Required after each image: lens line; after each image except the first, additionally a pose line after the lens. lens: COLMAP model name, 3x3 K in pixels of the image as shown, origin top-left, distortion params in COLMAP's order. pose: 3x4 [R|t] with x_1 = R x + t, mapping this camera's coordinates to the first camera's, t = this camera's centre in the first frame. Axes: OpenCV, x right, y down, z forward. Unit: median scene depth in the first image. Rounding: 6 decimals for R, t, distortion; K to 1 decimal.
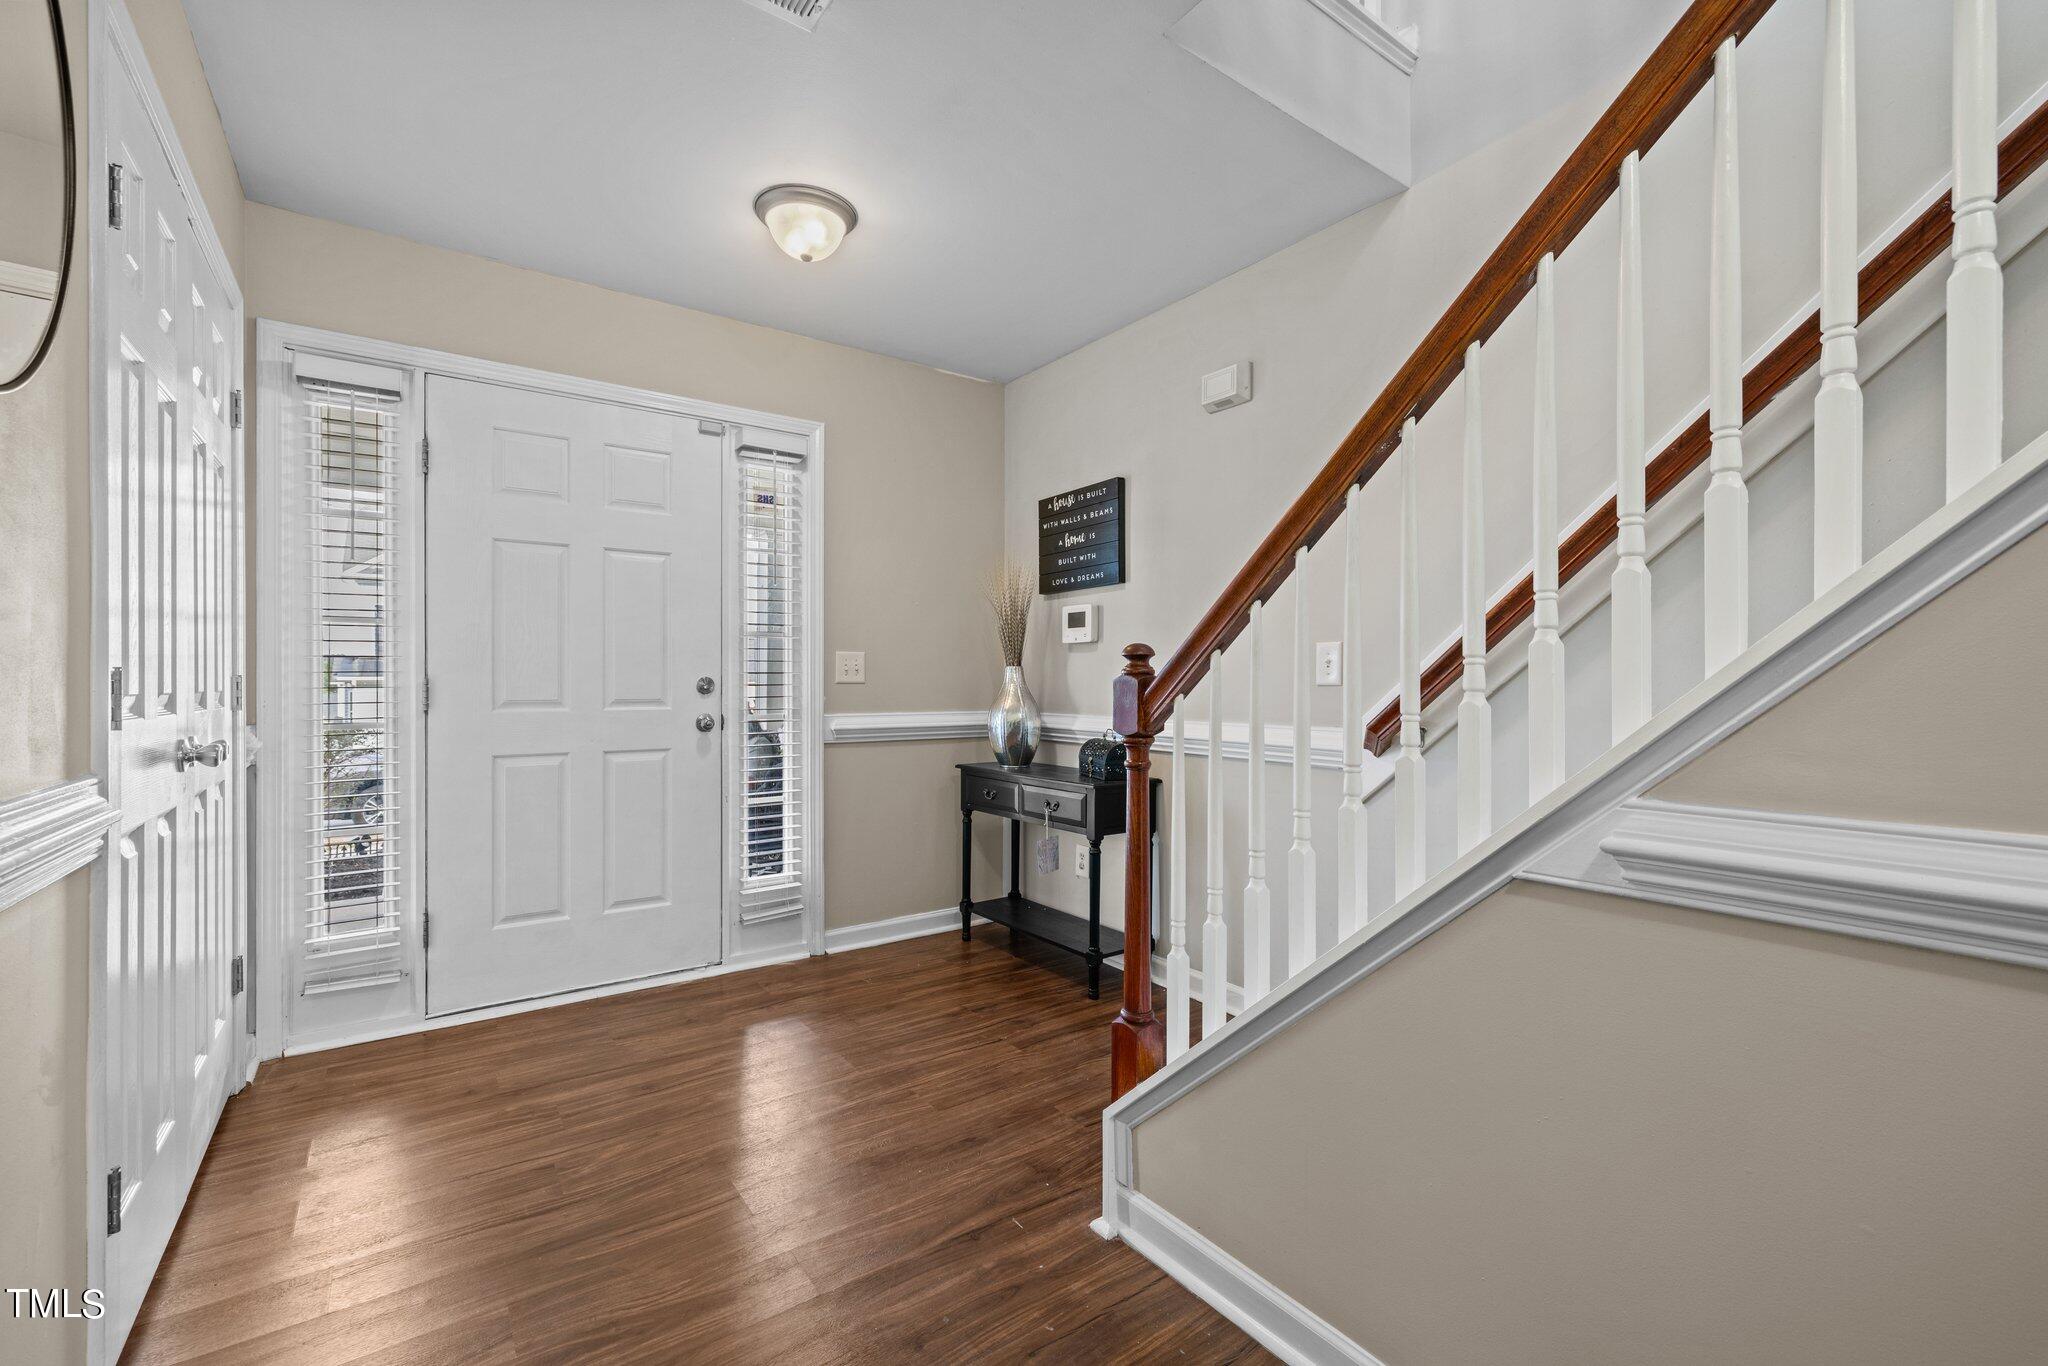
lens RADIAL K [[857.0, 0, 1025.7], [0, 857.0, 680.5], [0, 0, 1]] dist [0.000186, -0.000747]
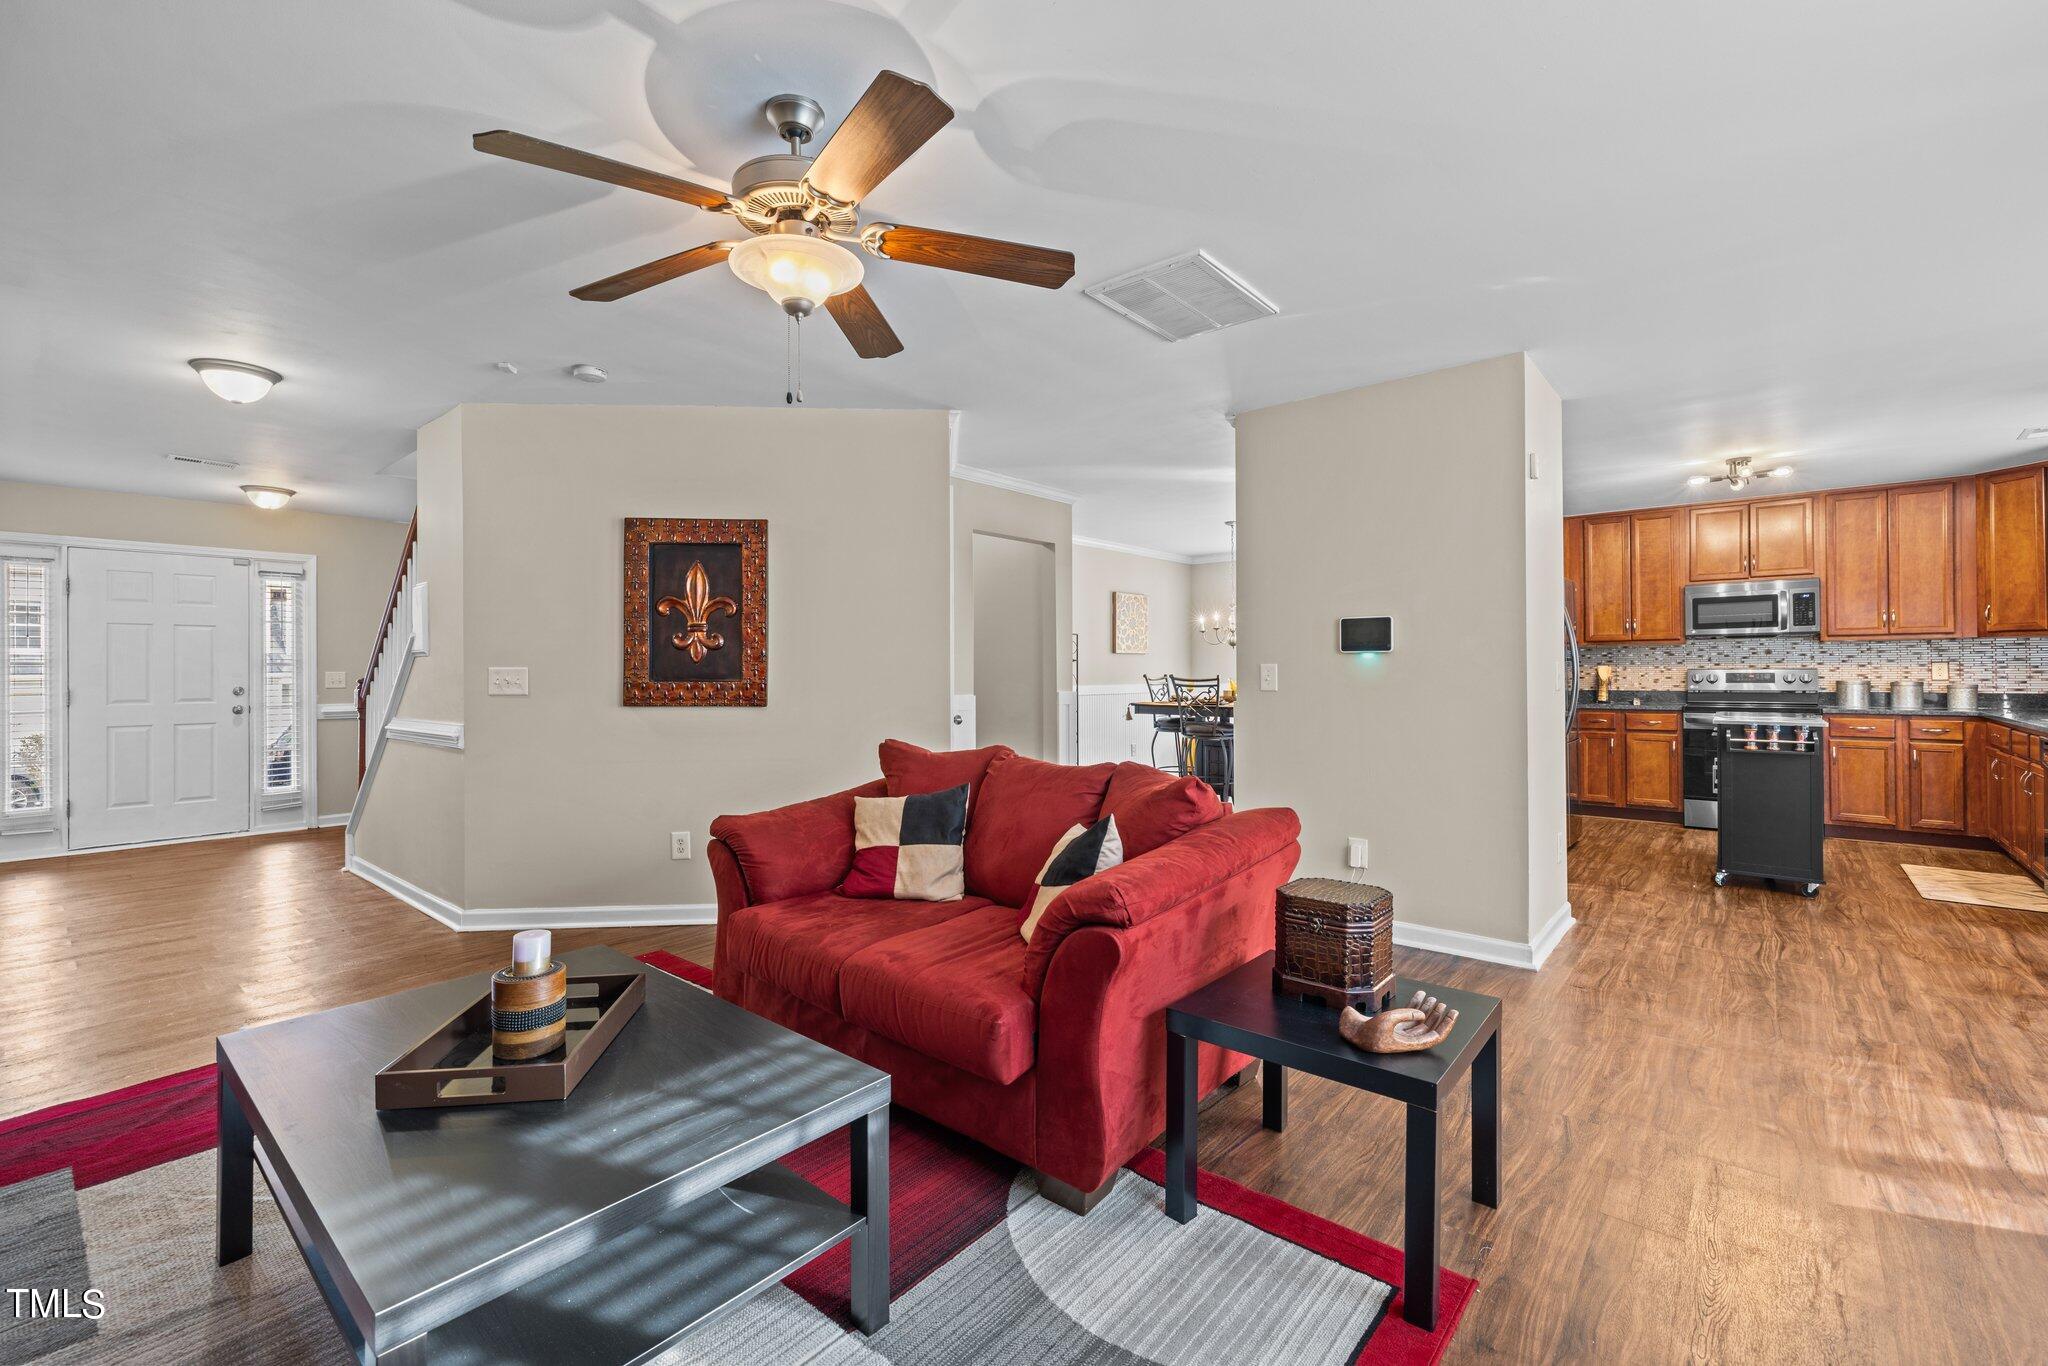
lens RADIAL K [[857.0, 0, 1015.8], [0, 857.0, 669.7], [0, 0, 1]] dist [0.000186, -0.000747]
pose [[0.975502, -0.012341, 0.219643, 0.933574], [0.015576, 0.999794, -0.013000, 0.010625], [-0.219437, 0.016102, 0.975494, -1.315884]]
